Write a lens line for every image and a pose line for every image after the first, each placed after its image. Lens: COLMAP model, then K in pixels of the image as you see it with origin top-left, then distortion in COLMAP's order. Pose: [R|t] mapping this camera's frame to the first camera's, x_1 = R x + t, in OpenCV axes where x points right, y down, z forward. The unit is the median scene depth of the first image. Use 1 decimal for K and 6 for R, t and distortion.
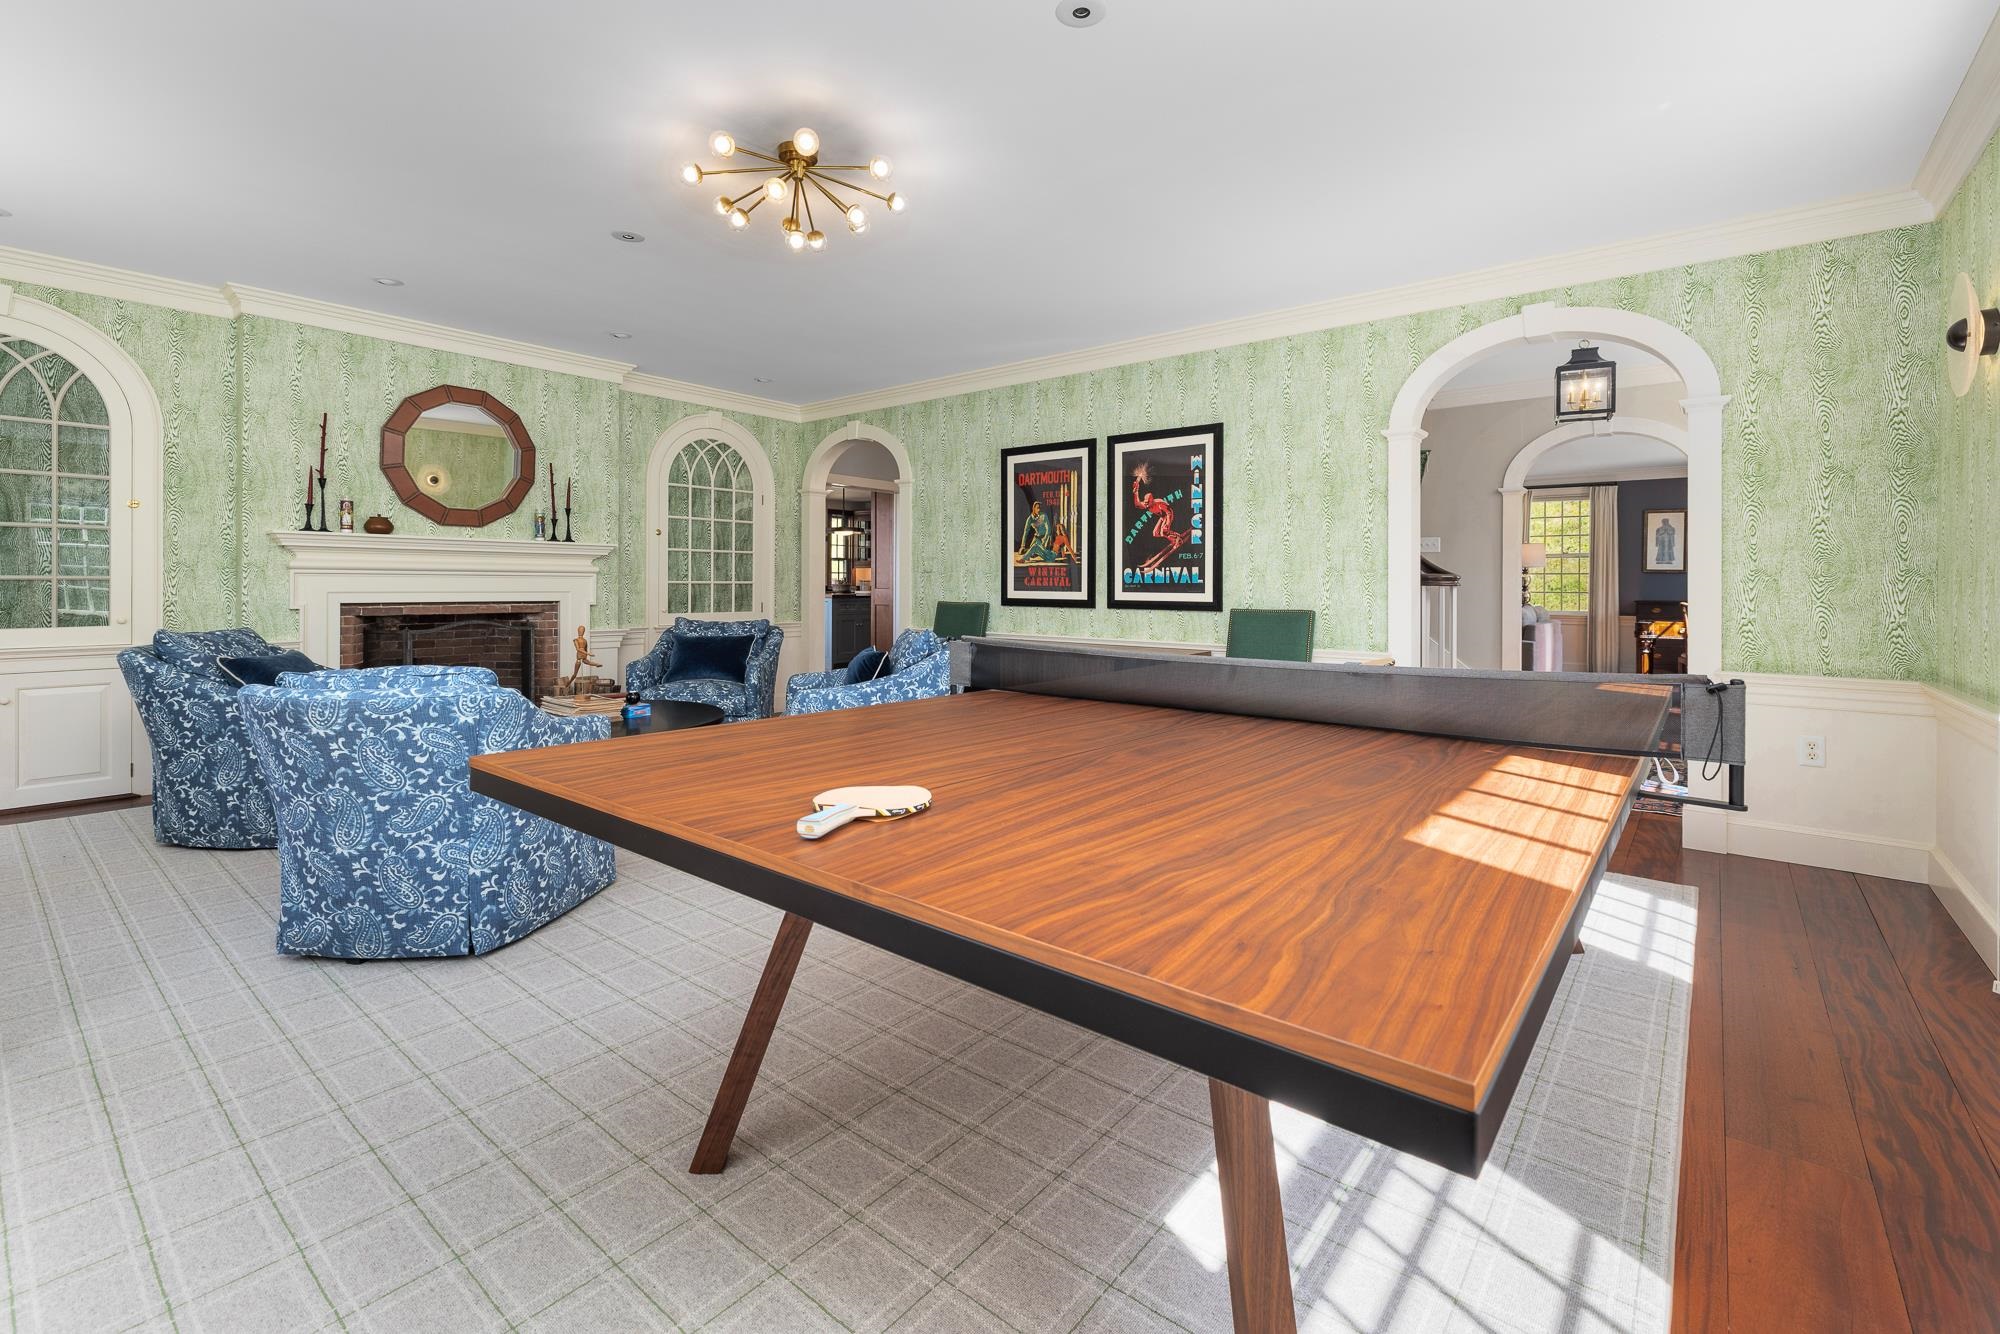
lens RADIAL K [[866.4, 0, 1012.5], [0, 866.4, 589.5], [0, 0, 1]] dist [-0.003437, 0.000171]
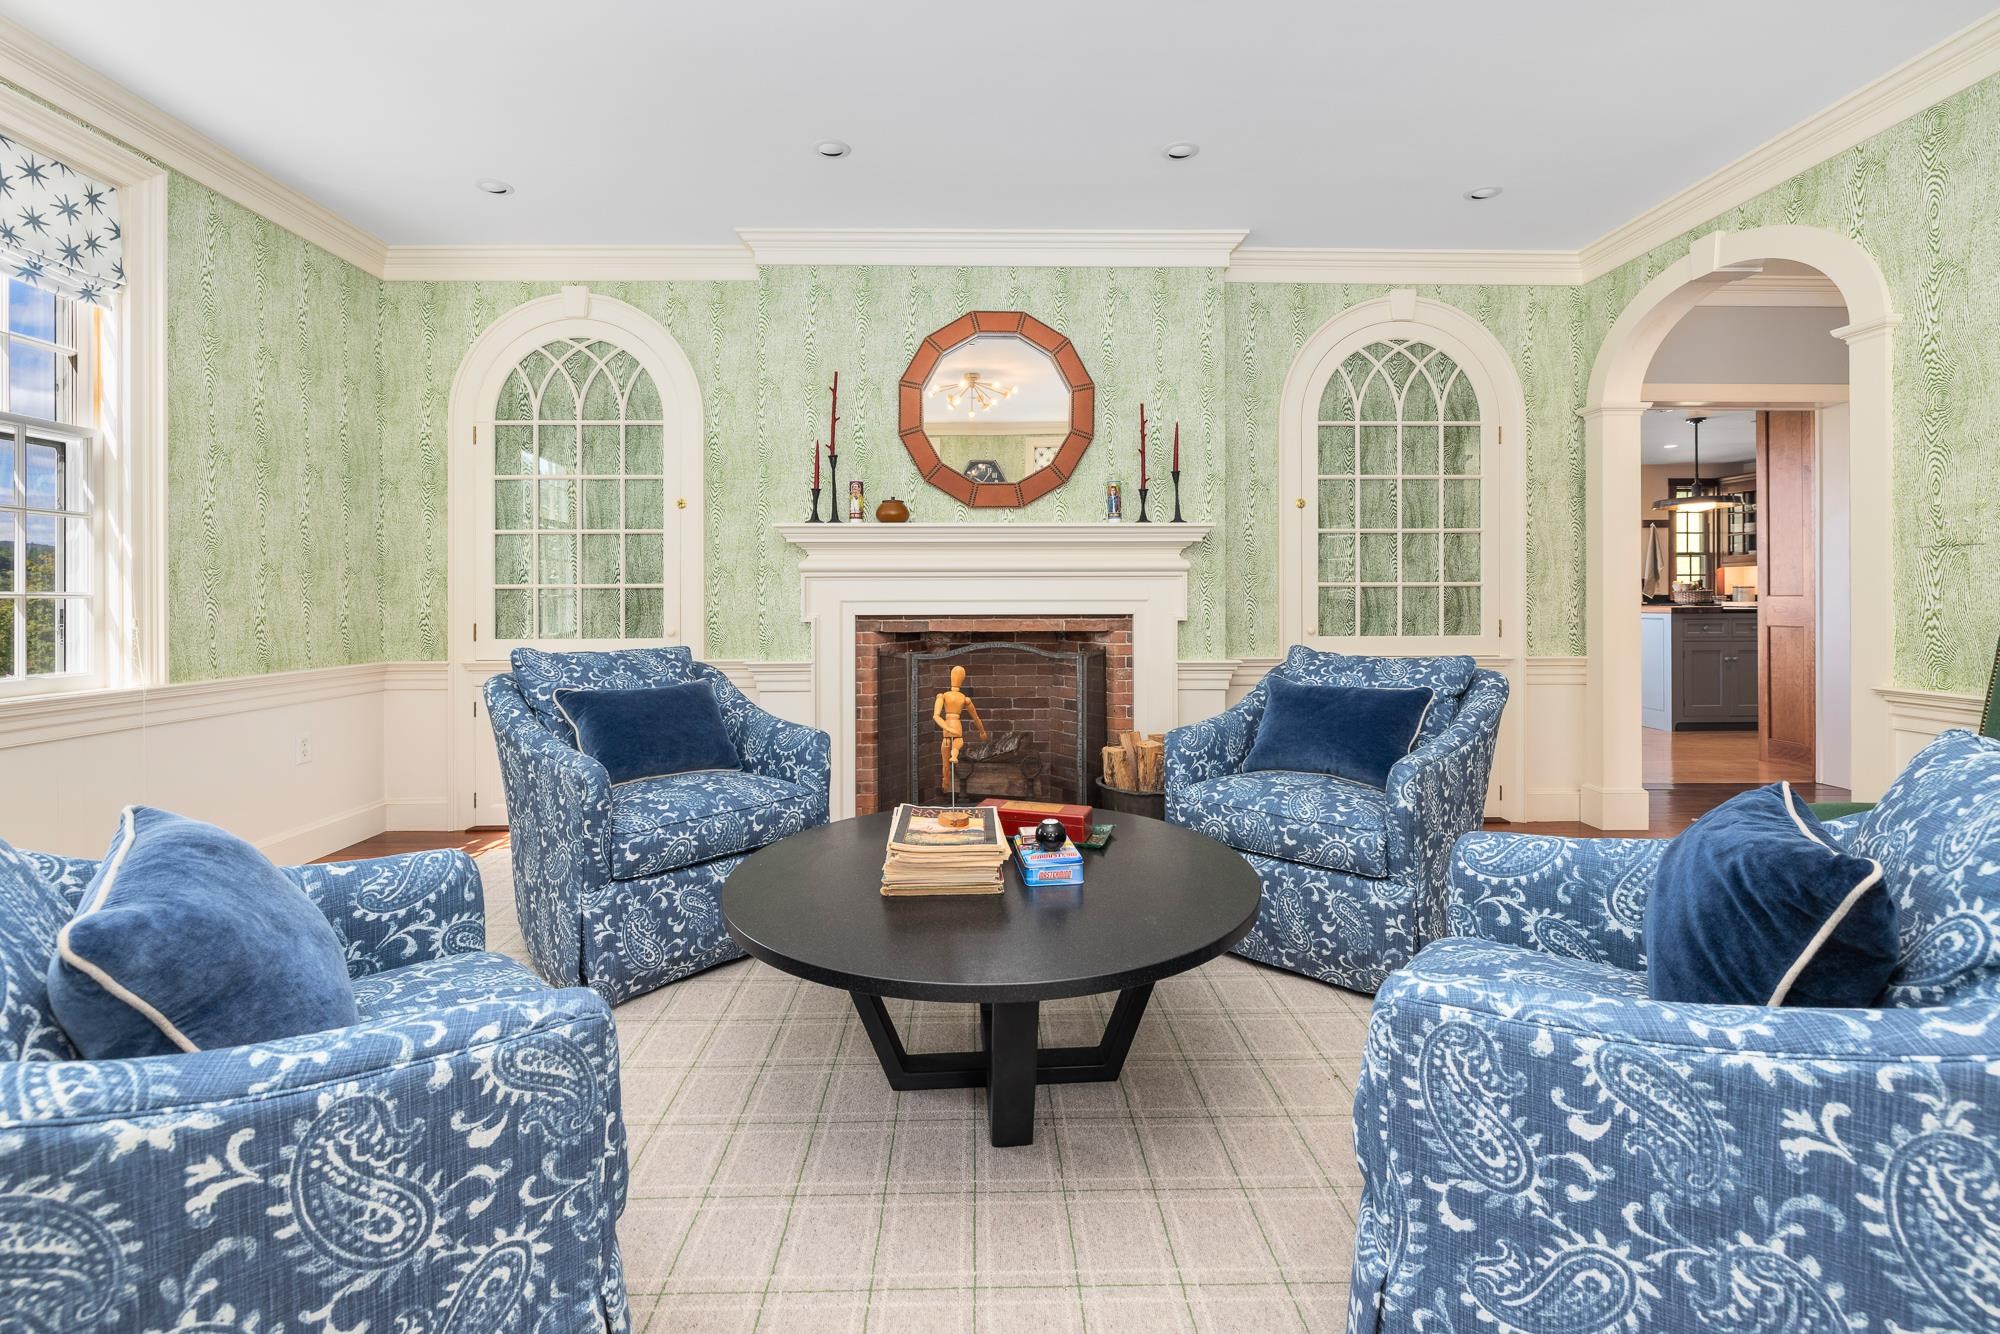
lens RADIAL K [[866.4, 0, 983.4], [0, 866.4, 598.1], [0, 0, 1]] dist [-0.003437, 0.000171]
pose [[0.628597, -0.008557, -0.777684, -0.079300], [0.002489, 0.999956, -0.008990, 0.006400], [0.777727, 0.003716, 0.628591, 0.471824]]
